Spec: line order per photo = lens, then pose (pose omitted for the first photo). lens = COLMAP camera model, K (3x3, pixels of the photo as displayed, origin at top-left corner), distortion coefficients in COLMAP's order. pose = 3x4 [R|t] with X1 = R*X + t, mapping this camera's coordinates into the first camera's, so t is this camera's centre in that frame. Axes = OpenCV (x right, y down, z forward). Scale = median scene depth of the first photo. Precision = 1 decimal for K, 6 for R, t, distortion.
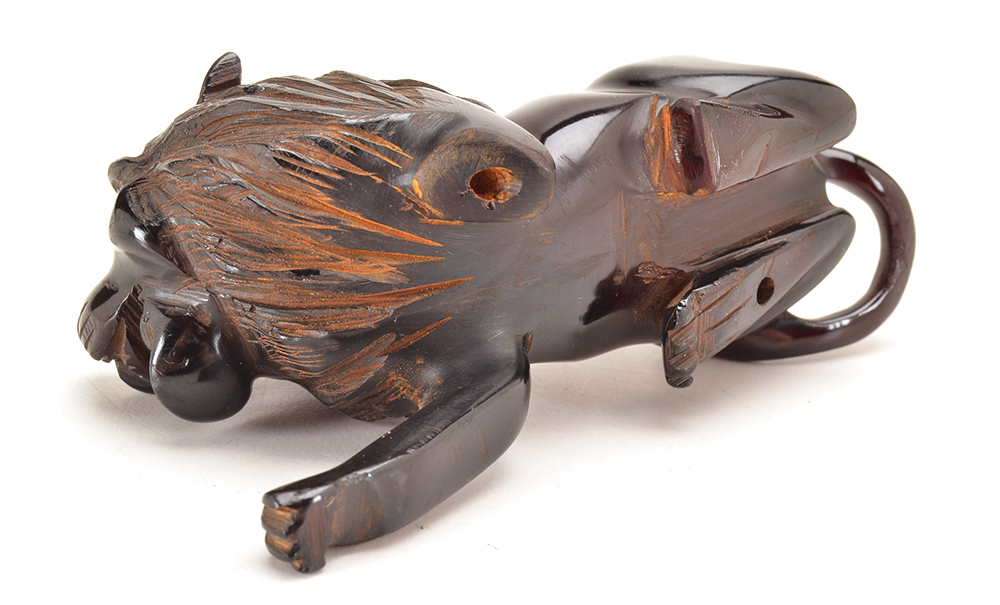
lens RADIAL K [[2287.2, 0, 497.9], [0, 2287.2, 300.9], [0, 0, 1]] dist [0.063931, 0.000000]
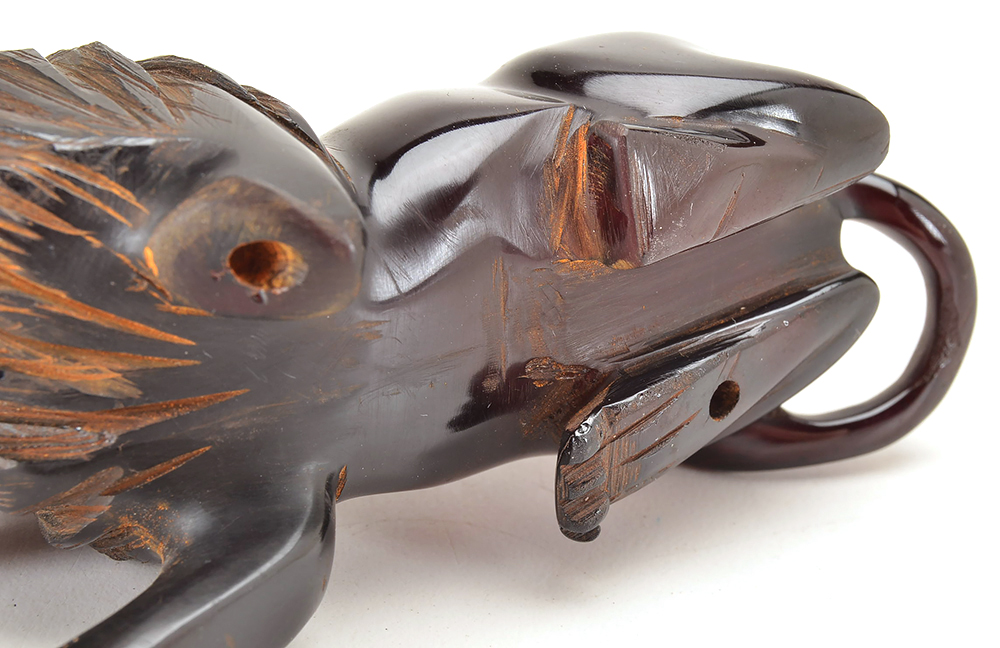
lens RADIAL K [[2459.9, 0, 501.8], [0, 2459.9, 326.3], [0, 0, 1]] dist [-0.007699, 0.000000]
pose [[0.994941, 0.071551, -0.070525, 0.105224], [-0.064080, 0.992612, 0.103034, -0.100478], [0.077376, -0.097994, 0.992174, 0.288199]]
